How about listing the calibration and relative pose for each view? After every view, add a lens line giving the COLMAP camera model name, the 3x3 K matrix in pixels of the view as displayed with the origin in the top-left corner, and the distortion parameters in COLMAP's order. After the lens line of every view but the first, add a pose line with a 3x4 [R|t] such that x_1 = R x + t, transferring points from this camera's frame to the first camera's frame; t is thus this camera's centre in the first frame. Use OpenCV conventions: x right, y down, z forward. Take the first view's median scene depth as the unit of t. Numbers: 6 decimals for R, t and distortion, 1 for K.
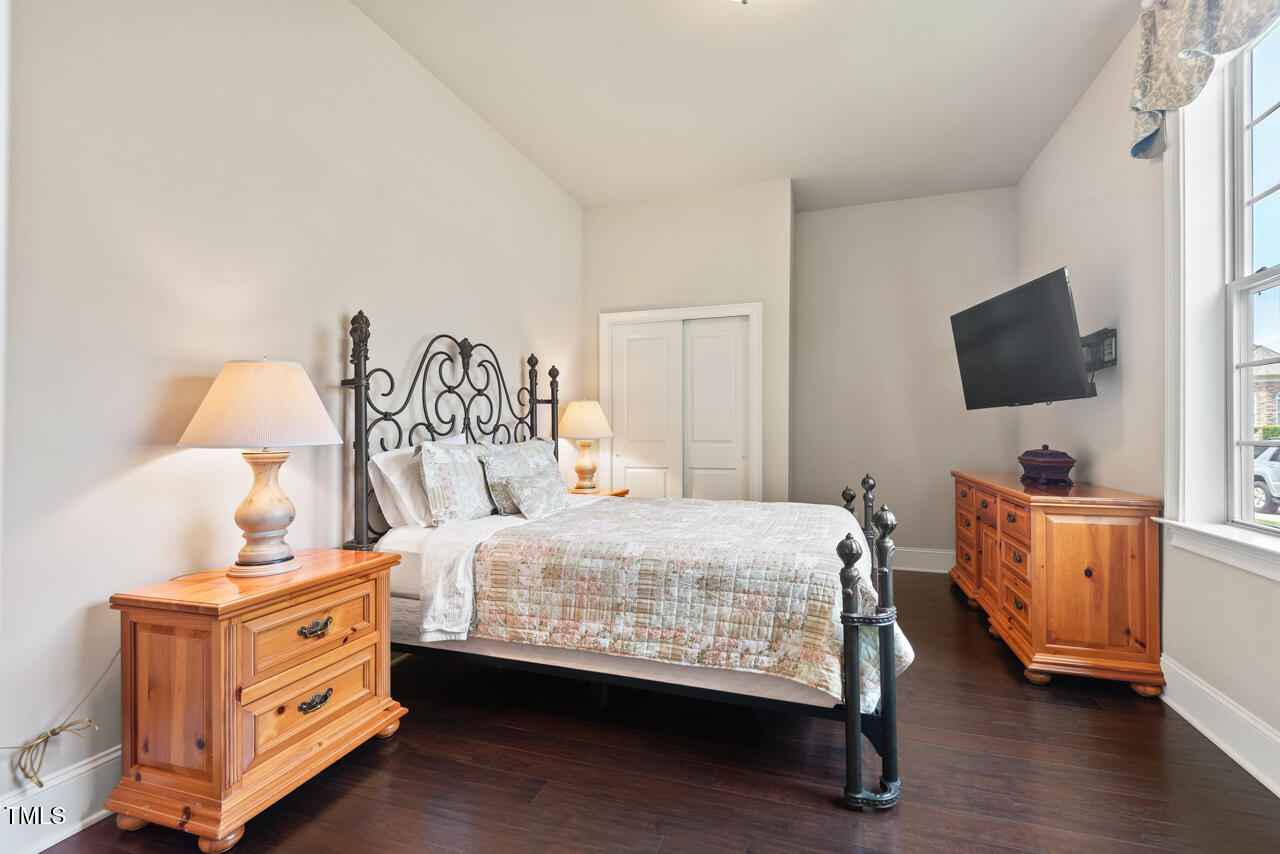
lens RADIAL K [[582.5, 0, 644.4], [0, 582.5, 421.2], [0, 0, 1]] dist [0.017233, -0.007454]
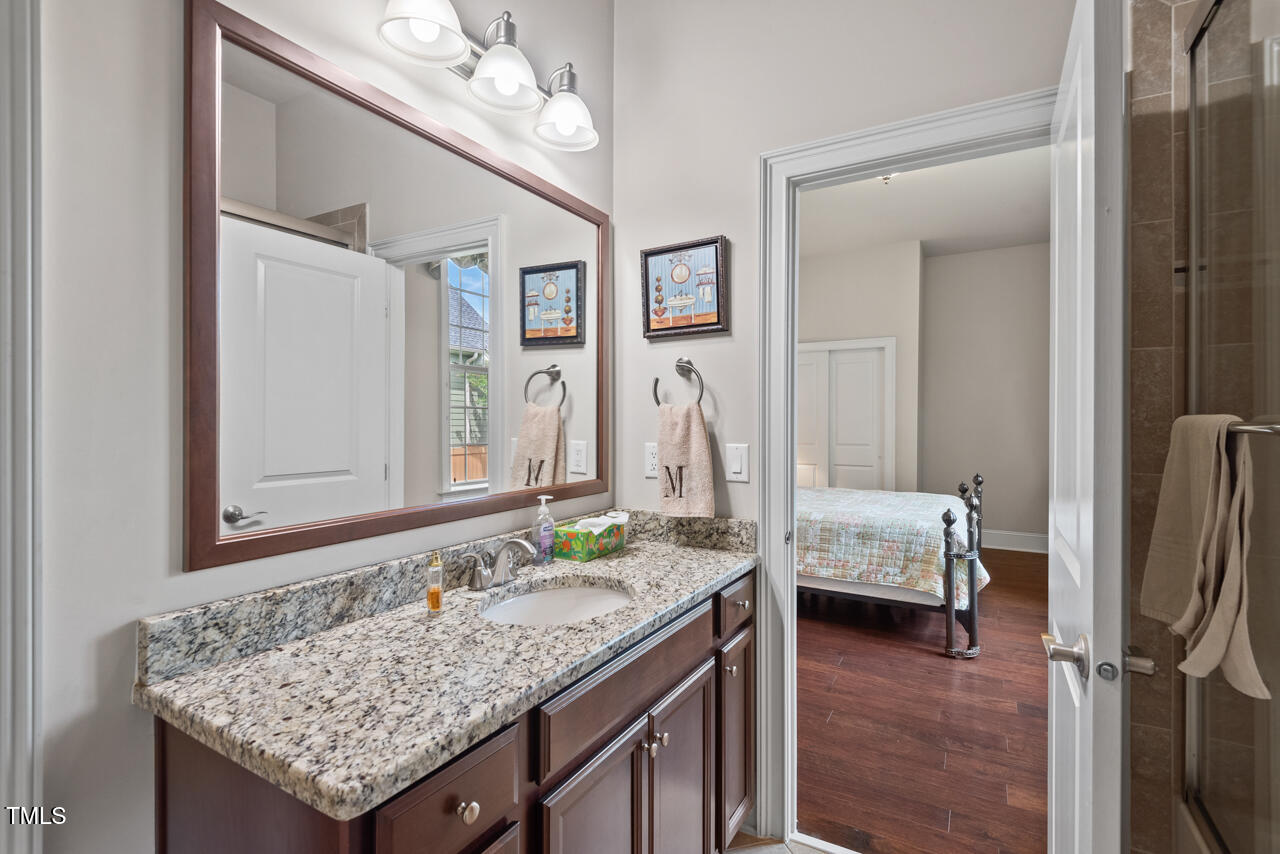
lens RADIAL K [[582.5, 0, 632.5], [0, 582.5, 423.8], [0, 0, 1]] dist [0.017233, -0.007454]
pose [[0.976497, -0.000292, -0.215532, -0.188510], [0.005835, 0.999668, 0.025081, -0.106152], [0.215453, -0.025749, 0.976175, -0.849450]]
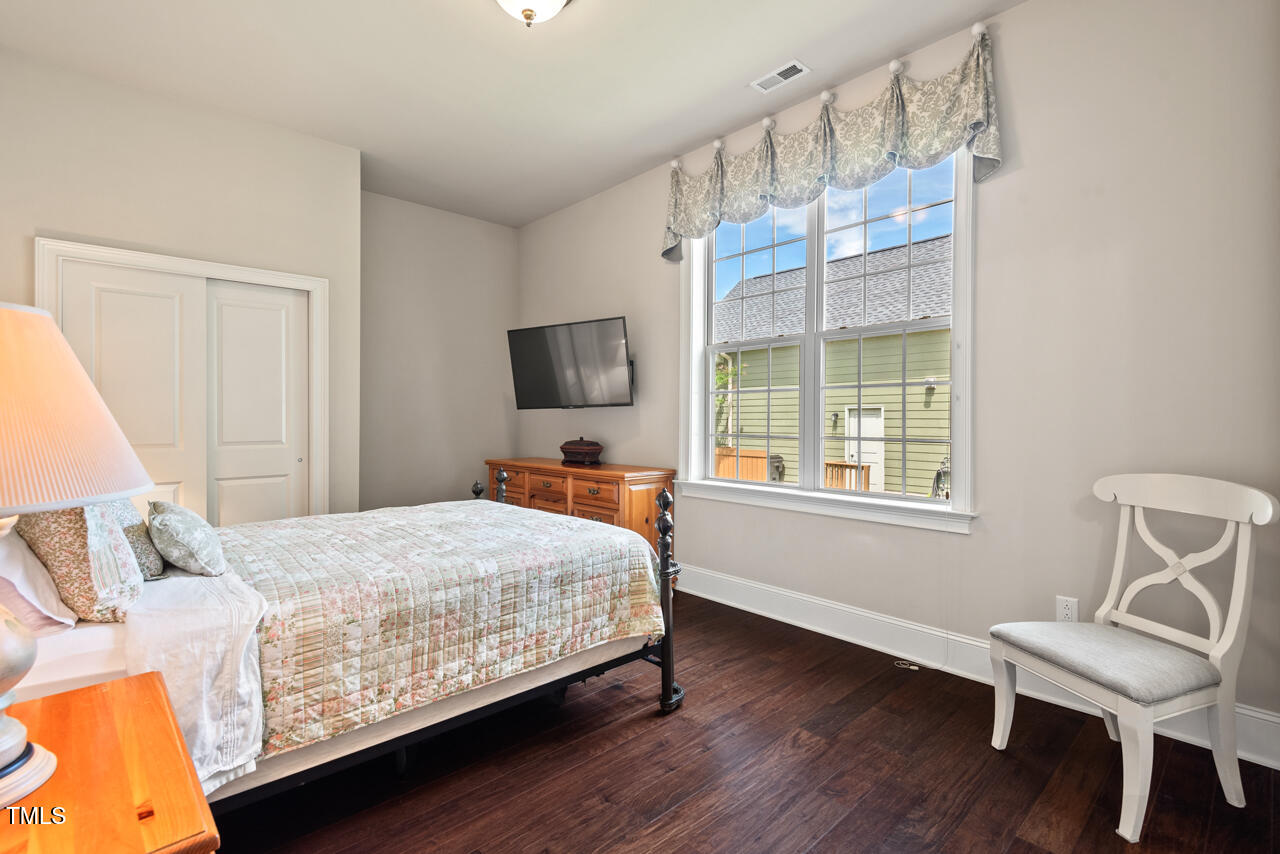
lens RADIAL K [[582.5, 0, 651.9], [0, 582.5, 419.8], [0, 0, 1]] dist [0.017233, -0.007454]
pose [[0.468279, -0.001864, 0.883579, -0.746825], [-0.016283, 0.999810, 0.010739, -0.028811], [-0.883431, -0.019416, 0.468160, 0.355764]]
